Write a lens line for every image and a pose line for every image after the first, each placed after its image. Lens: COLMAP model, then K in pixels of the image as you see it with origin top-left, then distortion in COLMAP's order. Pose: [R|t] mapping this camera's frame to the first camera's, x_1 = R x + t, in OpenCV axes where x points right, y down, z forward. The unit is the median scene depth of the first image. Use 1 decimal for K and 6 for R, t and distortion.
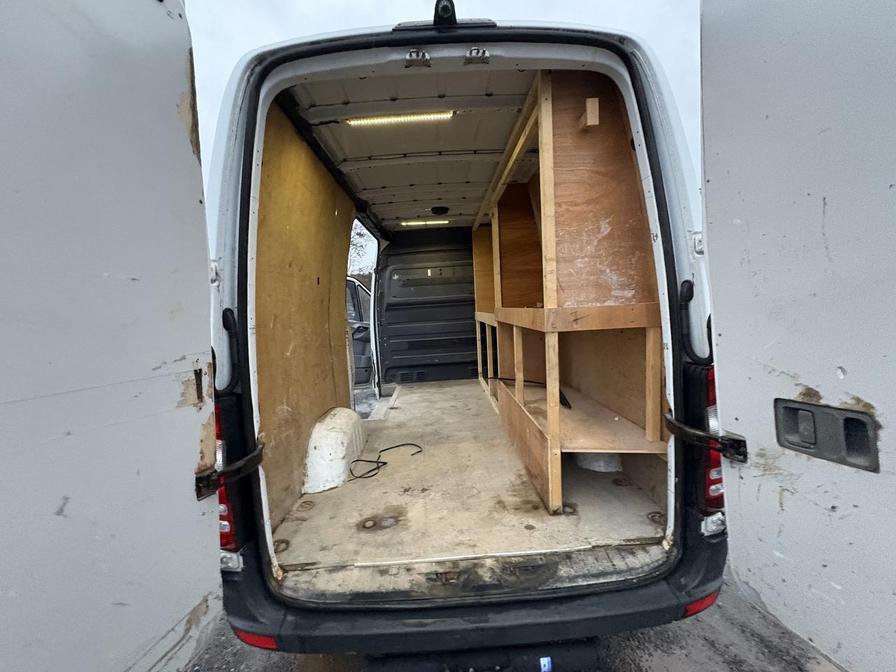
lens RADIAL K [[357.4, 0, 447.2], [0, 357.4, 337.0], [0, 0, 1]] dist [0.000983, -0.000198]
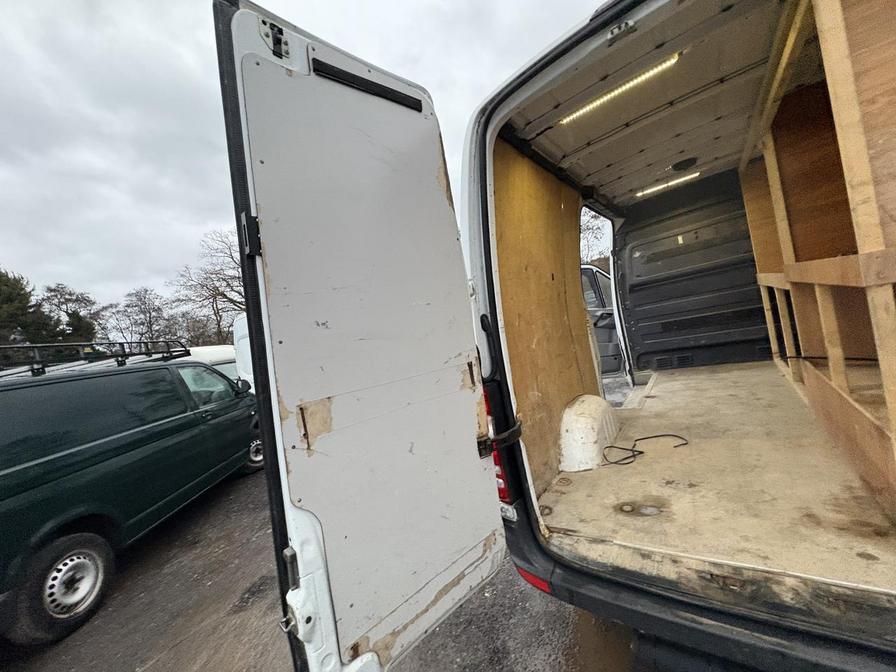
lens RADIAL K [[357.4, 0, 447.2], [0, 357.4, 337.0], [0, 0, 1]] dist [0.000983, -0.000198]
pose [[0.780911, -0.095161, -0.617351, 0.061583], [0.110189, 0.993815, -0.013809, 0.003738], [0.614847, -0.057242, 0.786566, -0.084624]]
